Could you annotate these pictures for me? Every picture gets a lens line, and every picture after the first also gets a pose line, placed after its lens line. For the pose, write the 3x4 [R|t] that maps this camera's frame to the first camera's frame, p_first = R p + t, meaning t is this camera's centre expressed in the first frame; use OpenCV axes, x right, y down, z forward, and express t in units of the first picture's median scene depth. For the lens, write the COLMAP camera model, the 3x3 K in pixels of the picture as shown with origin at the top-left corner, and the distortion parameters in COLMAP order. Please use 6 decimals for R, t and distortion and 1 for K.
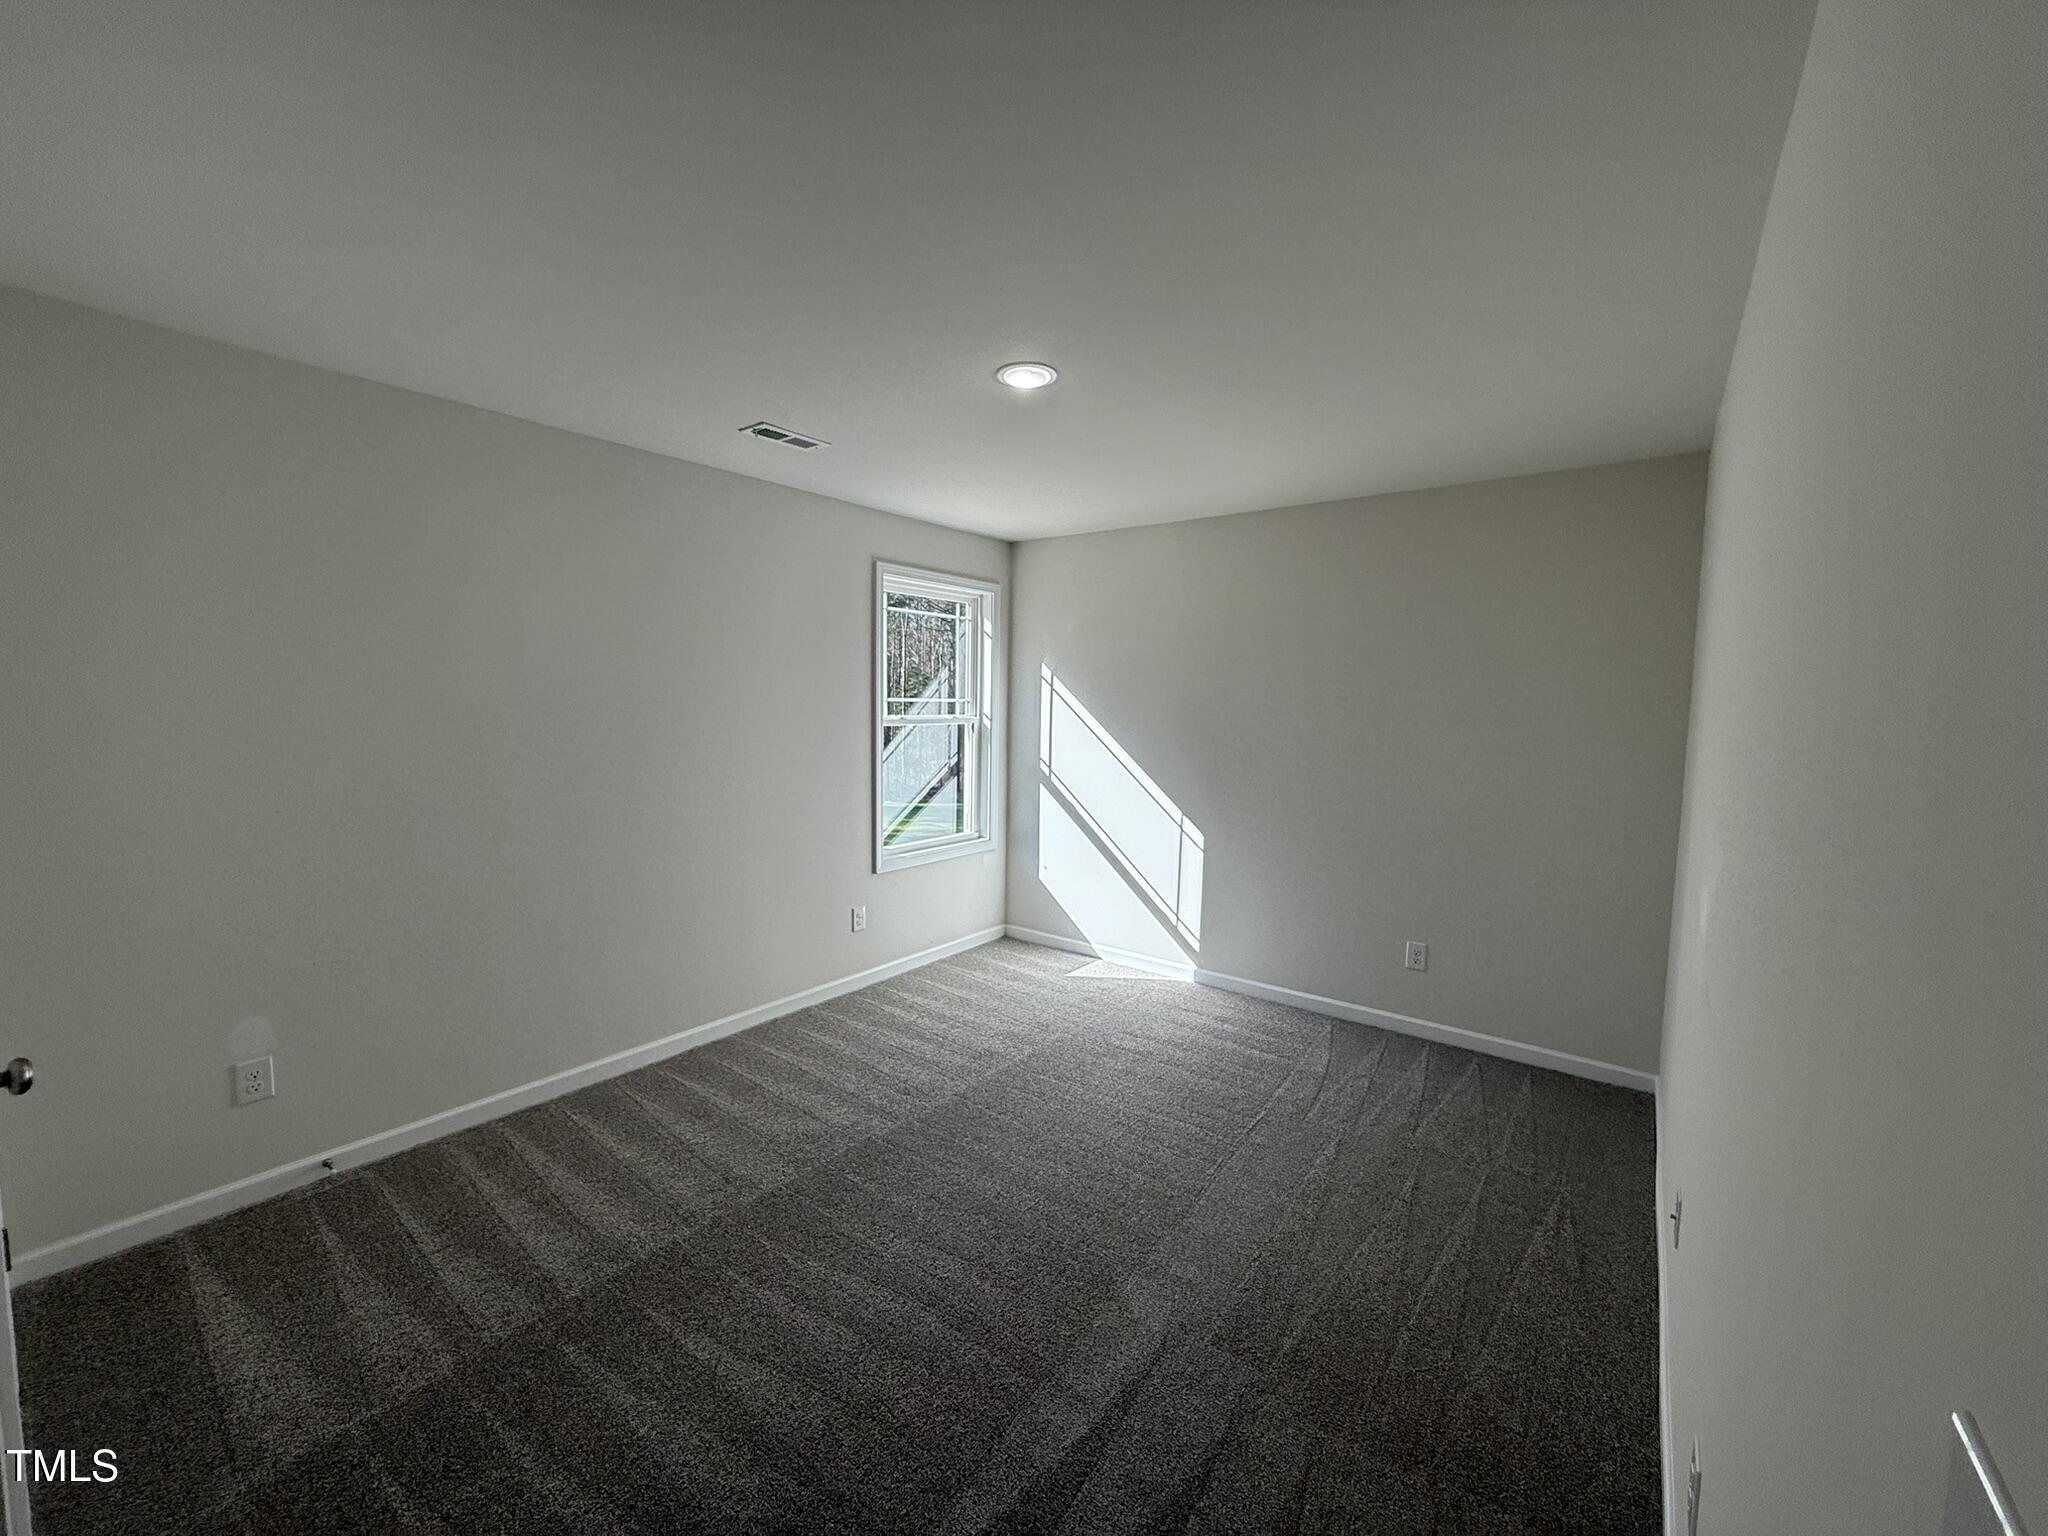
lens RADIAL K [[830.7, 0, 1024.0], [0, 830.7, 768.0], [0, 0, 1]] dist [0.001402, 0.000239]
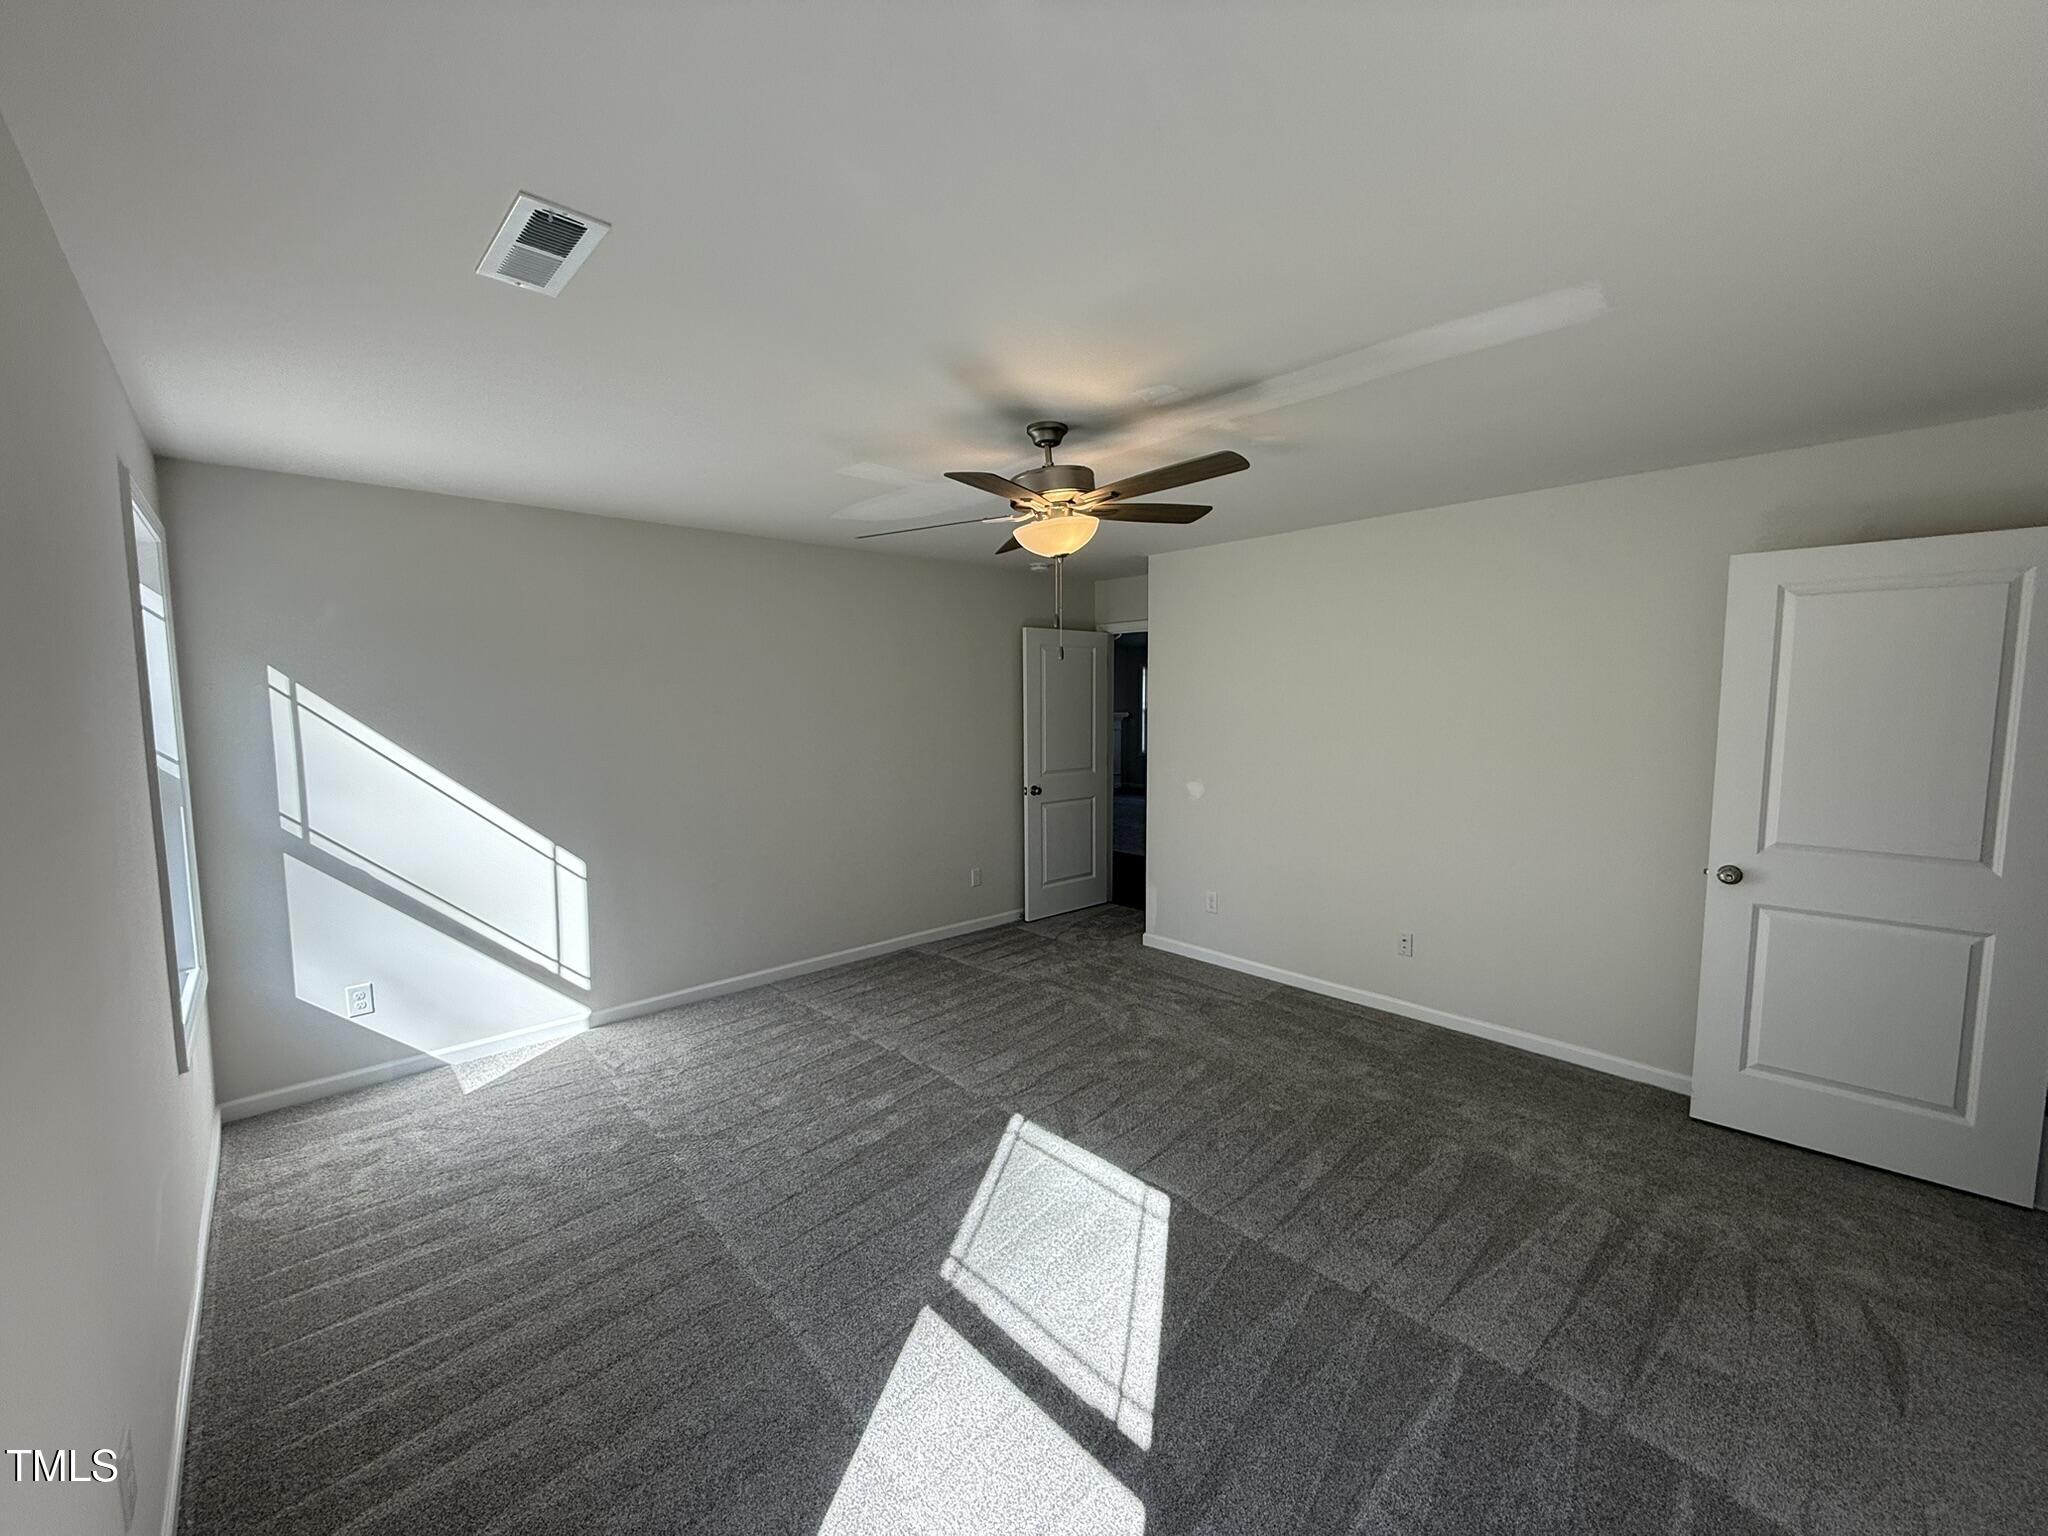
lens RADIAL K [[830.7, 0, 1024.0], [0, 830.7, 768.0], [0, 0, 1]] dist [0.001402, 0.000239]
pose [[0.184251, -0.112805, 0.976384, -0.536793], [0.102533, 0.990178, 0.095050, -0.052946], [-0.977516, 0.082598, 0.194008, 0.352457]]
